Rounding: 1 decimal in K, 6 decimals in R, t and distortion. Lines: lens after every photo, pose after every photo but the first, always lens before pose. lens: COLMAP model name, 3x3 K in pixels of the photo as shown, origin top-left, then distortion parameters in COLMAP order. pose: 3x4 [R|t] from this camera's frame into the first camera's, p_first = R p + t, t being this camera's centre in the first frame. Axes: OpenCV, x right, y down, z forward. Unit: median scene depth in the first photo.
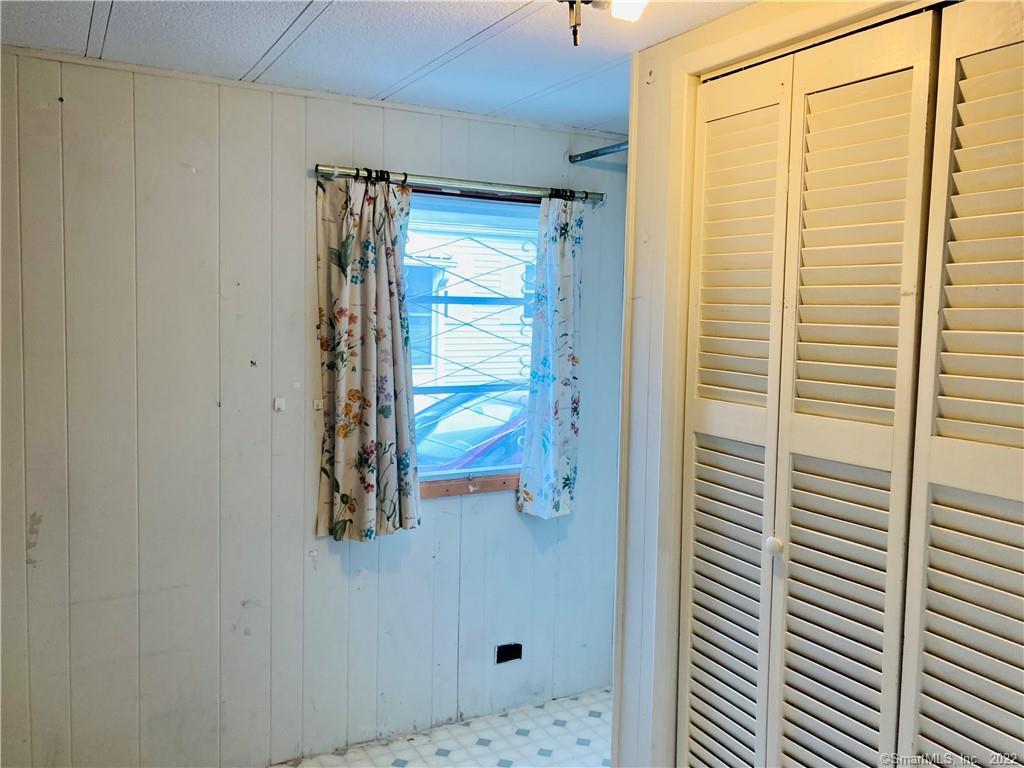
lens RADIAL K [[839.6, 0, 517.6], [0, 839.6, 374.6], [0, 0, 1]] dist [0.022096, -0.030424]
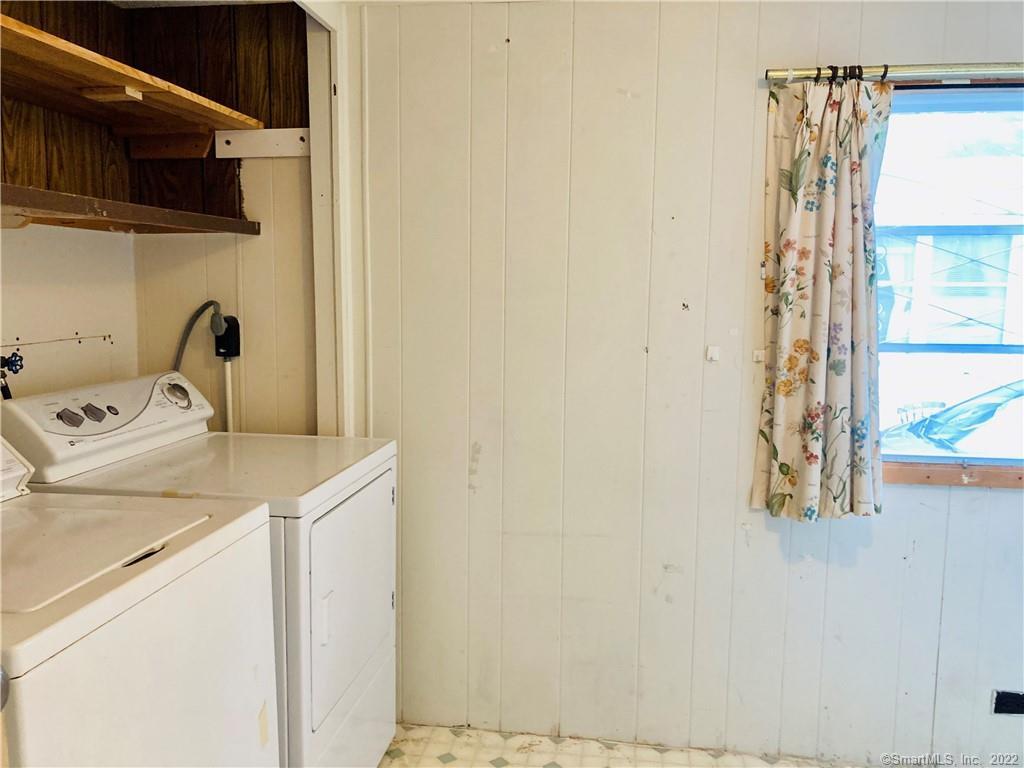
lens RADIAL K [[839.6, 0, 501.2], [0, 839.6, 386.0], [0, 0, 1]] dist [0.022096, -0.030424]
pose [[0.788911, 0.059857, -0.611585, 0.084052], [-0.038001, 0.998092, 0.048665, 0.034718], [0.613331, -0.015151, 0.789680, 0.159135]]
